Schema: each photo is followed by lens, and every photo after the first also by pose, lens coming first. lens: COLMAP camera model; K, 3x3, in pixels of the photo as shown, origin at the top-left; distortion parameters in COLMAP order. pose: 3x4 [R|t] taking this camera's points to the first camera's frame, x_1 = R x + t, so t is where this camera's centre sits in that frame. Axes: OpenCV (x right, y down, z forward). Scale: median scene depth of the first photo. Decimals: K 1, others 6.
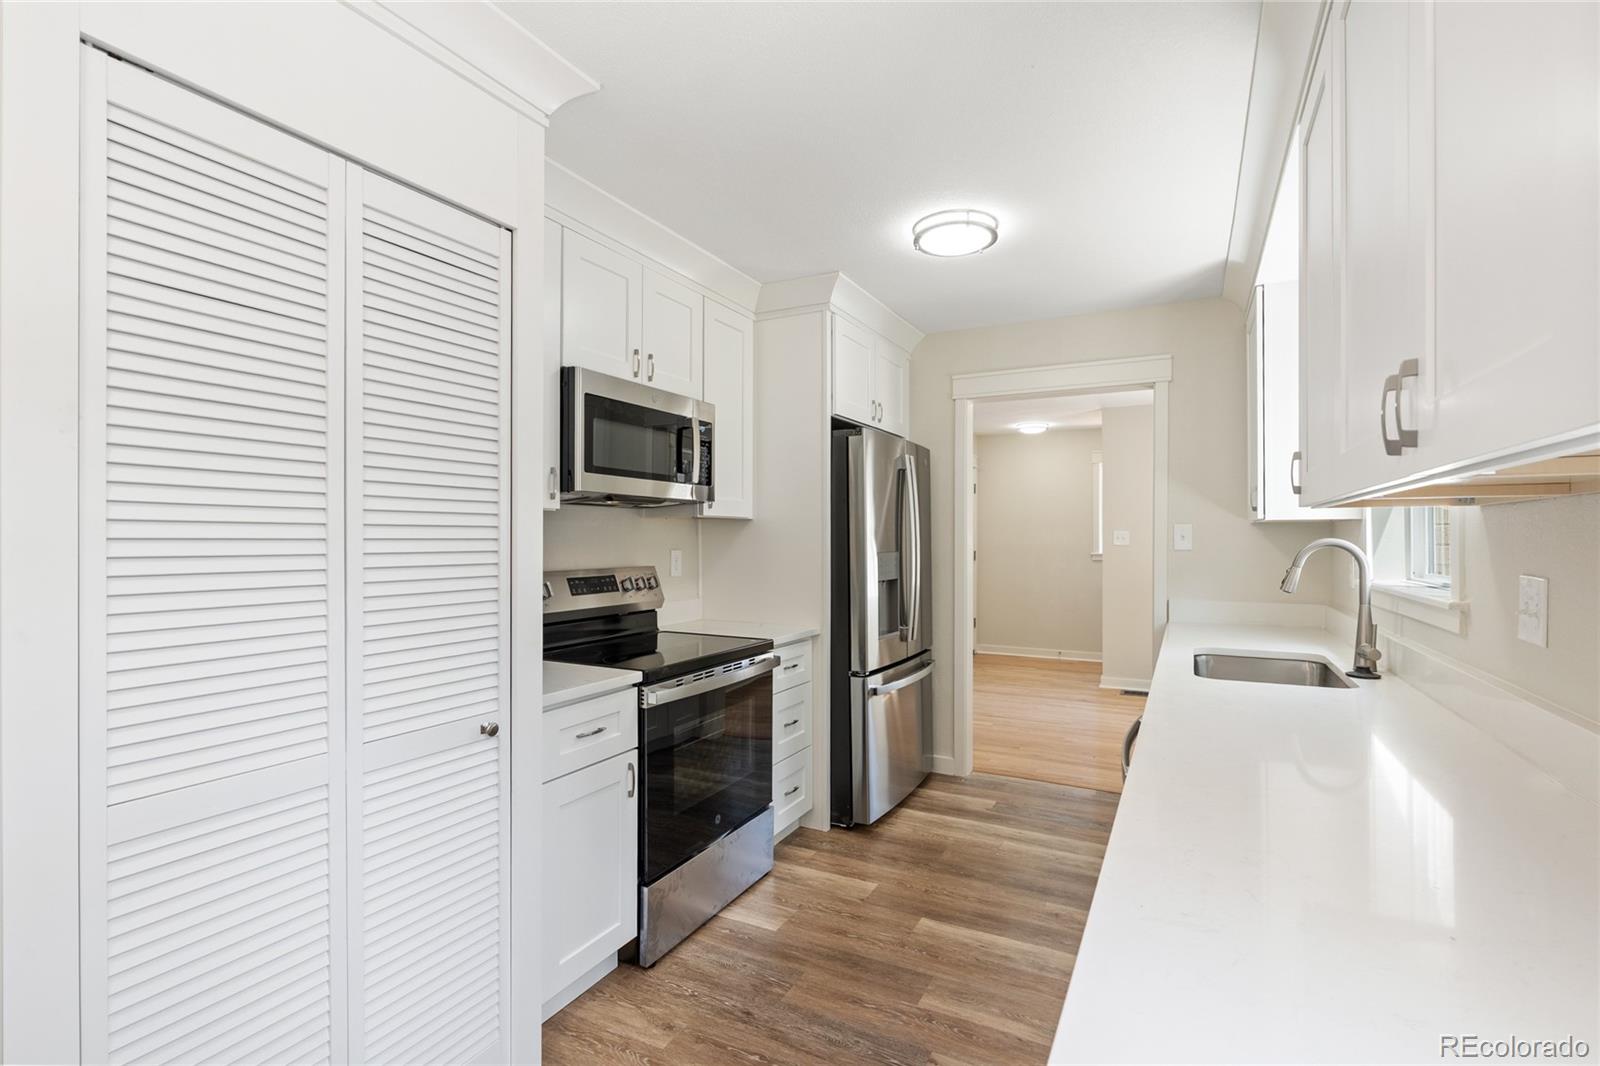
lens RADIAL K [[738.7, 0, 820.5], [0, 738.7, 536.5], [0, 0, 1]] dist [-0.002060, 0.000006]
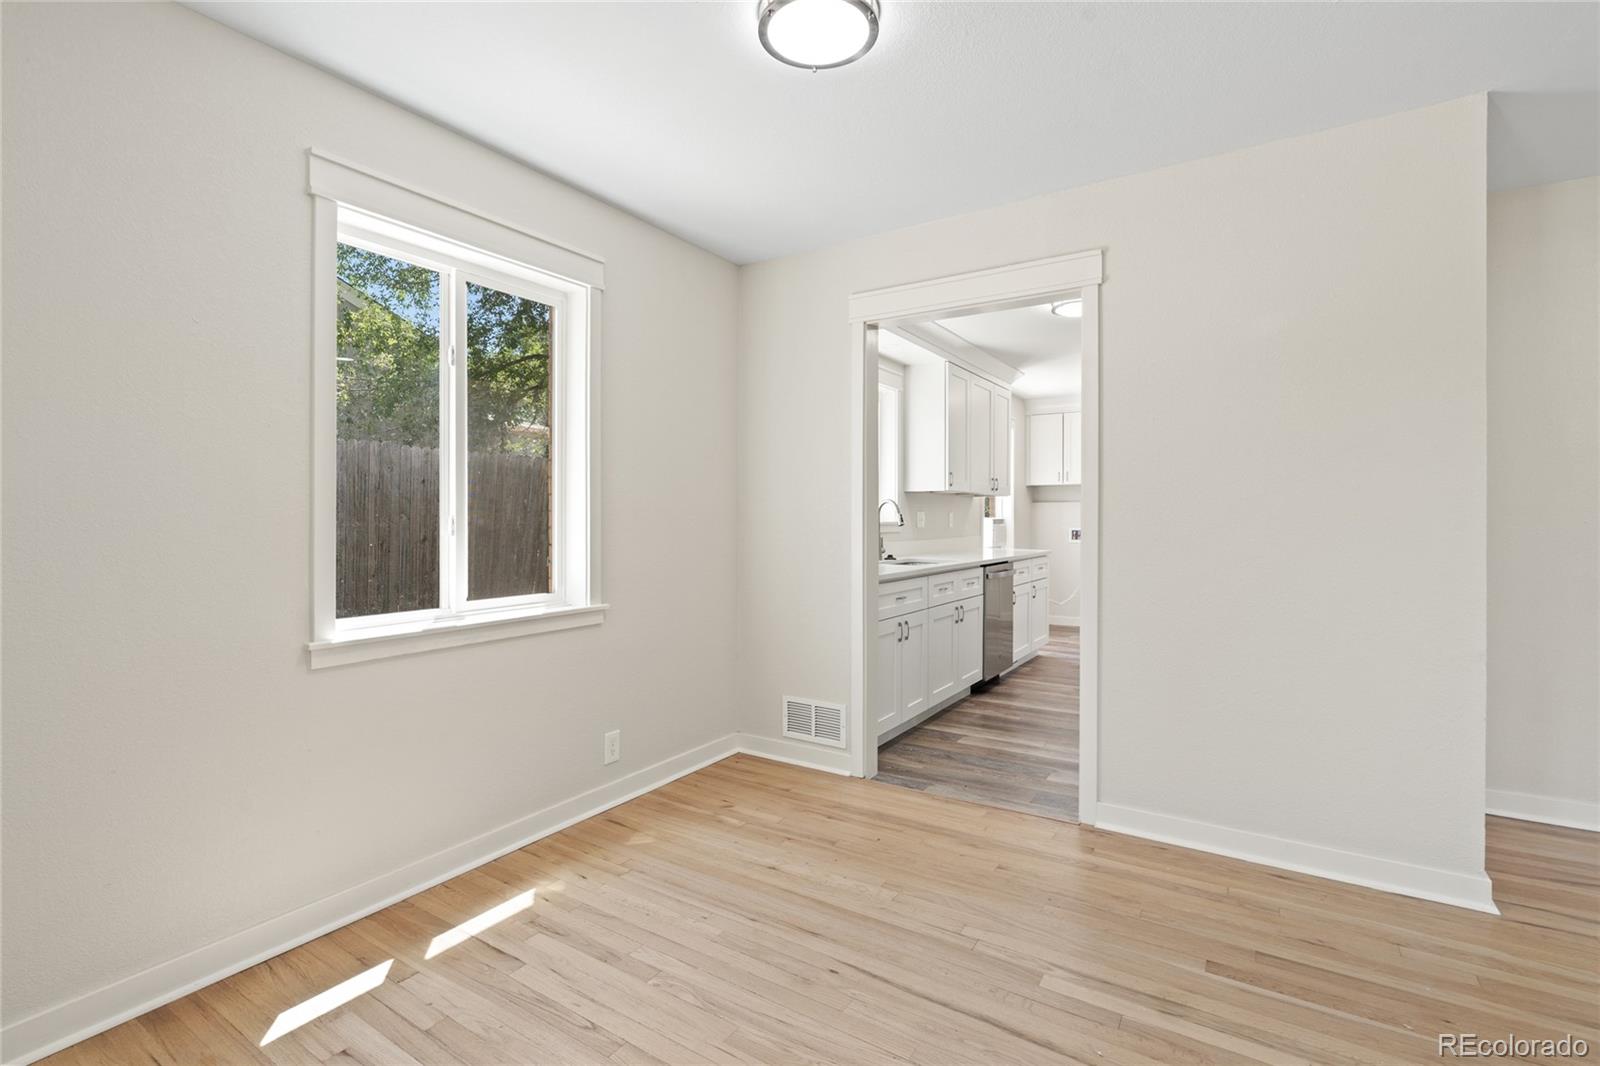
lens RADIAL K [[726.9, 0, 800.7], [0, 726.9, 527.2], [0, 0, 1]] dist [-0.003294, 0.000437]
pose [[-0.994484, -0.000797, 0.104882, 0.534570], [0.000345, 0.999941, 0.010872, 0.045745], [-0.104885, 0.010848, -0.994425, 2.296893]]
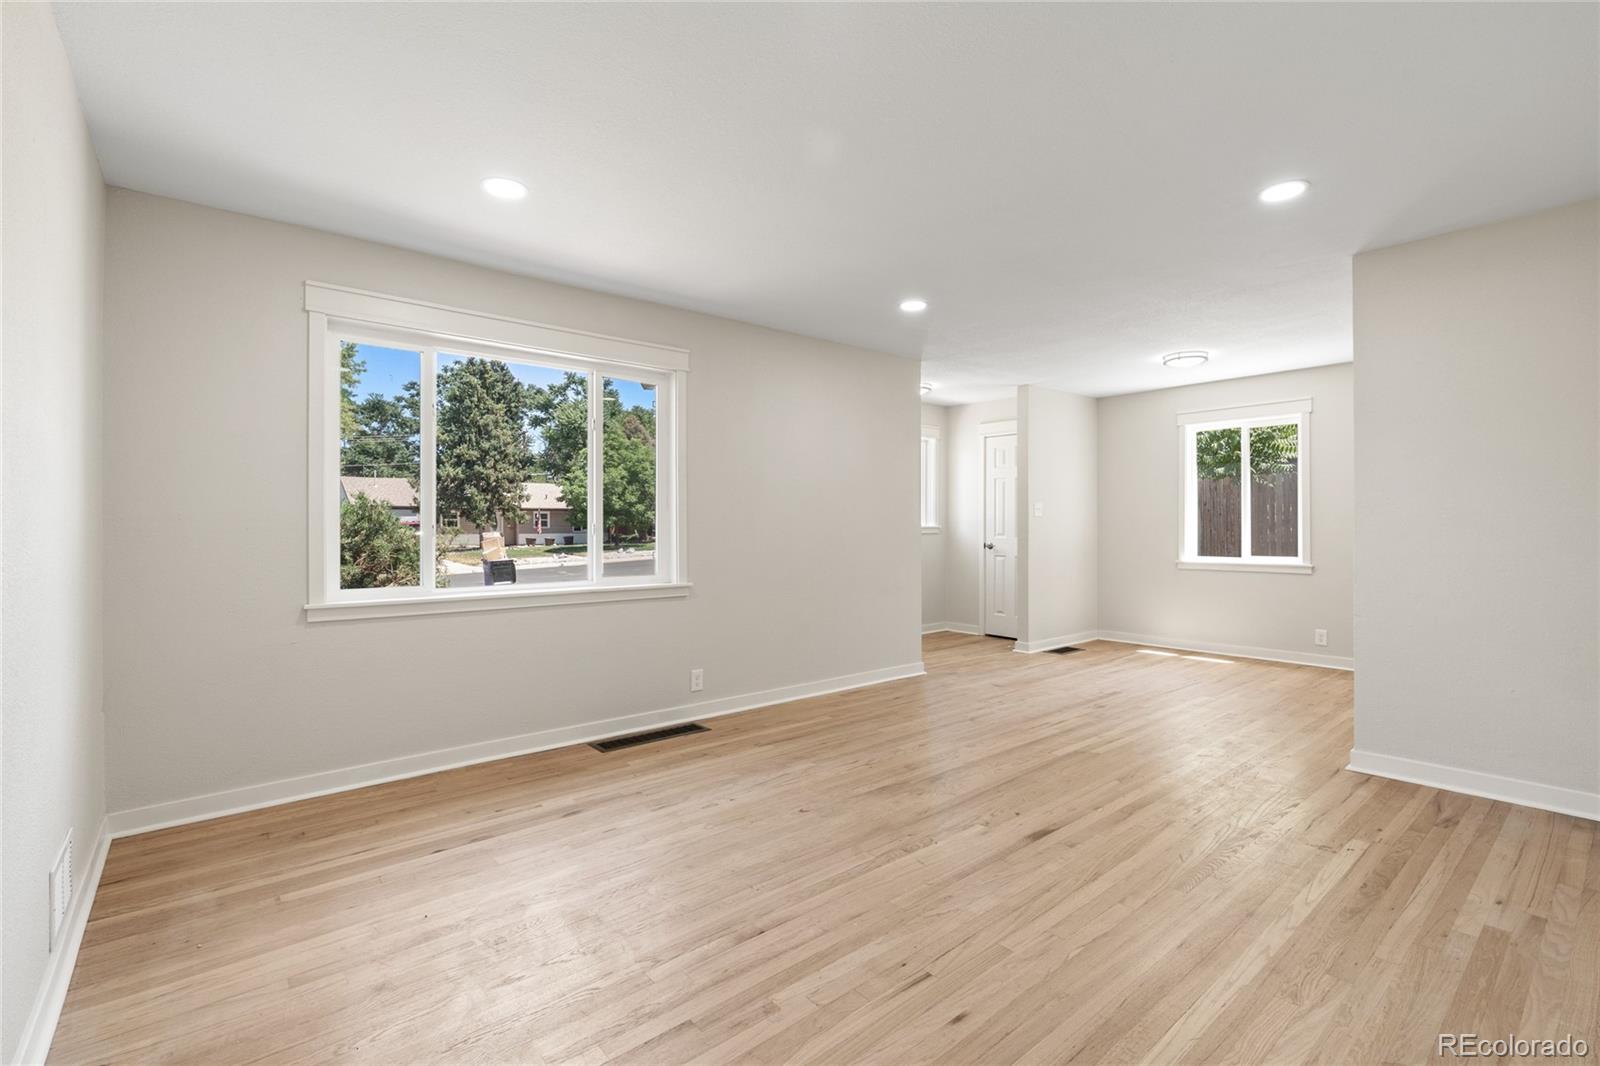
lens RADIAL K [[726.9, 0, 800.7], [0, 726.9, 527.2], [0, 0, 1]] dist [-0.003294, 0.000437]
pose [[0.395398, -0.003708, 0.918502, -1.450419], [-0.001718, 0.999987, 0.004777, 0.049706], [-0.918508, -0.003467, 0.395387, 1.862427]]
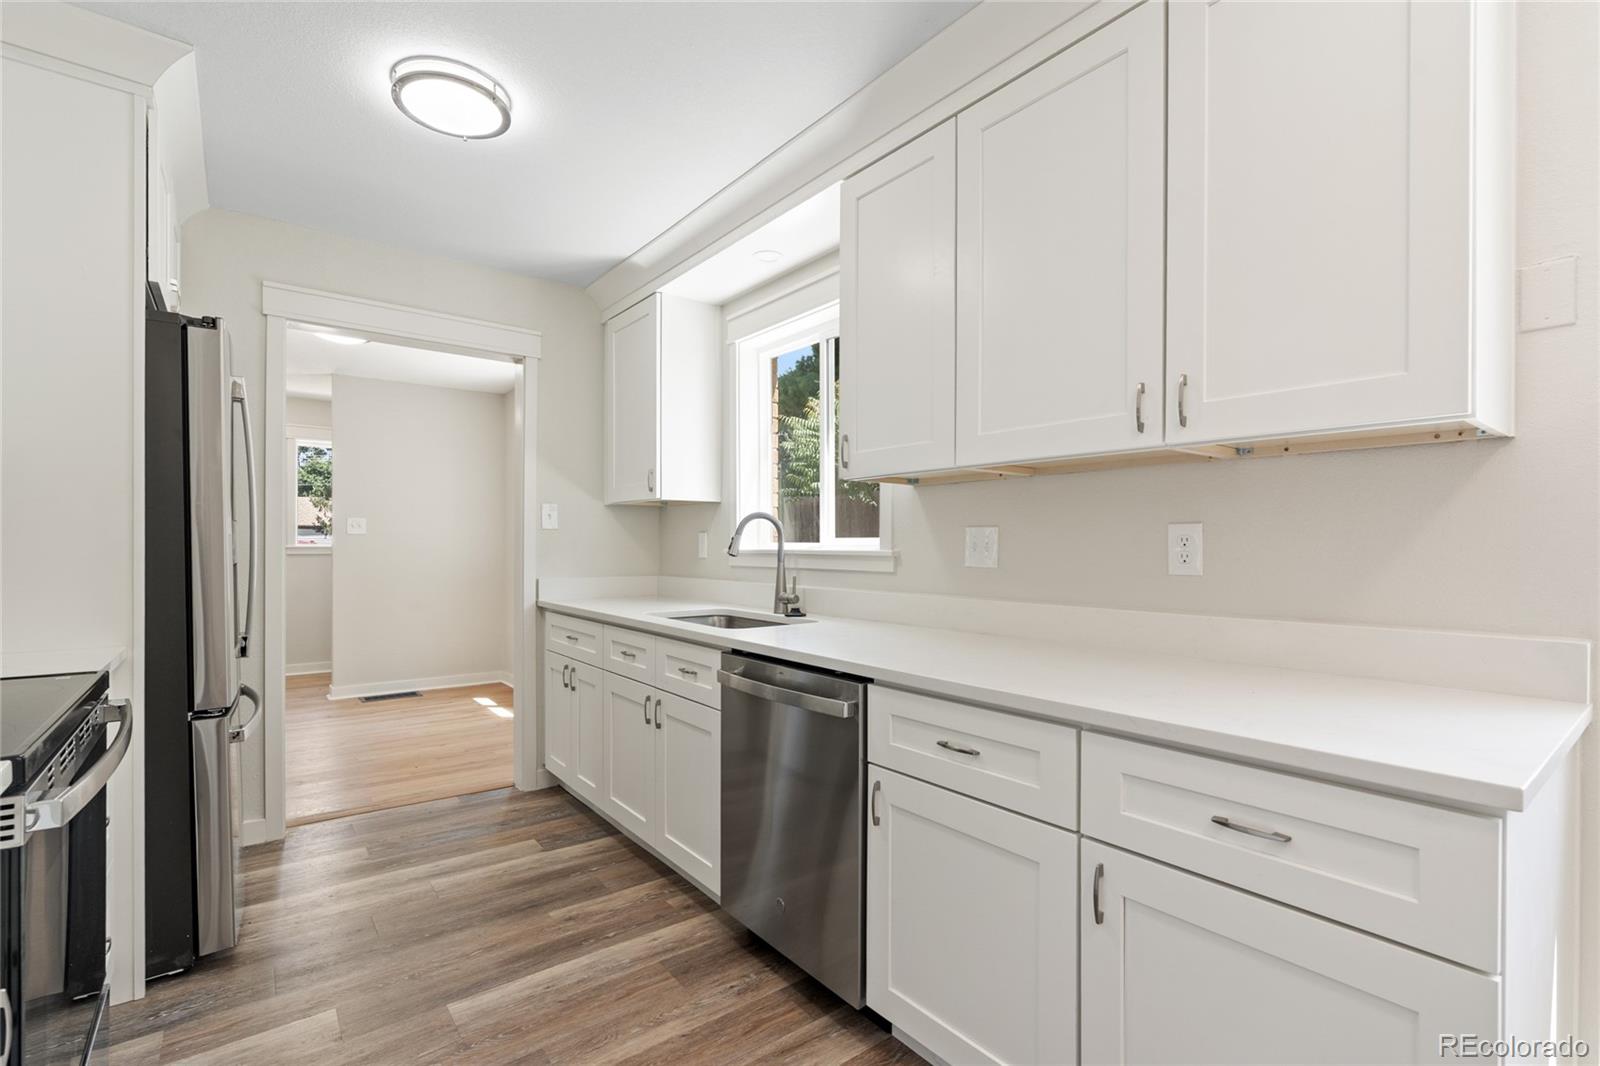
lens RADIAL K [[725.1, 0, 799.4], [0, 725.1, 549.7], [0, 0, 1]] dist [0.000864, 0.000311]
pose [[0.423778, -0.003719, 0.905758, -0.310452], [-0.005292, 0.999964, 0.006582, 0.044196], [-0.905751, -0.007582, 0.423743, 0.313865]]
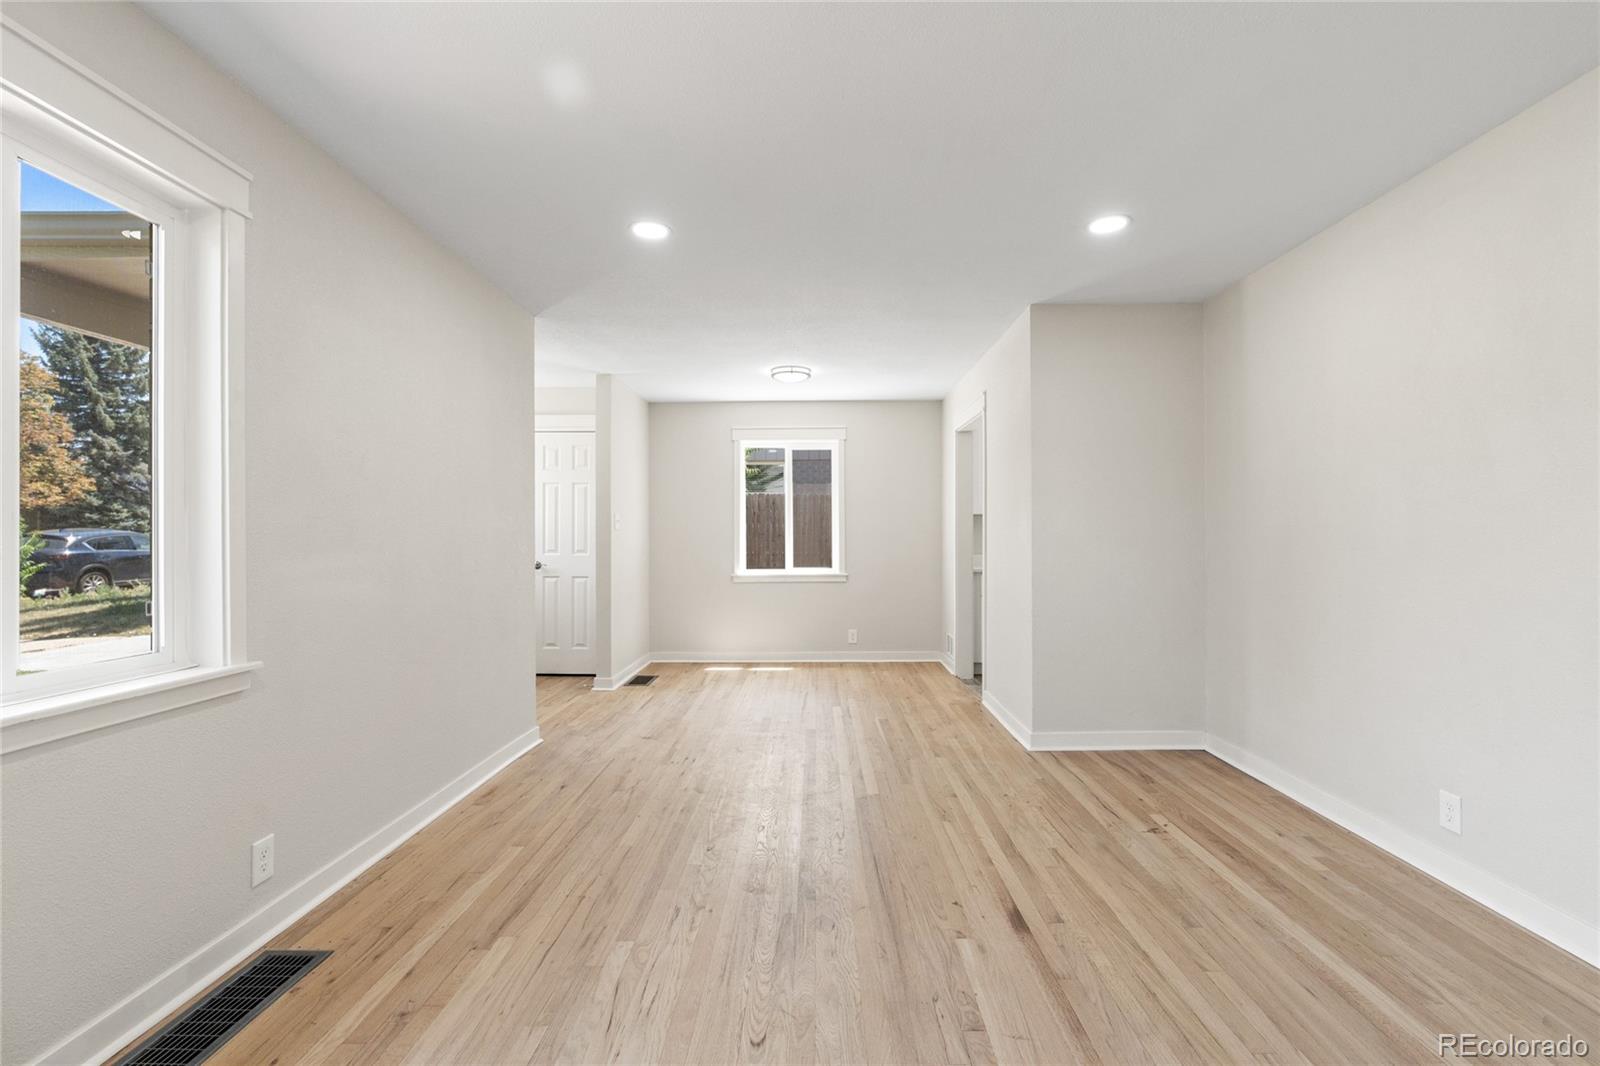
lens RADIAL K [[724.2, 0, 814.0], [0, 724.2, 539.0], [0, 0, 1]] dist [-0.009805, 0.000170]
pose [[-0.442612, -0.000438, 0.896713, -1.067190], [0.000311, 1.000000, 0.000642, 0.050141], [-0.896713, 0.000563, -0.442611, 2.448352]]
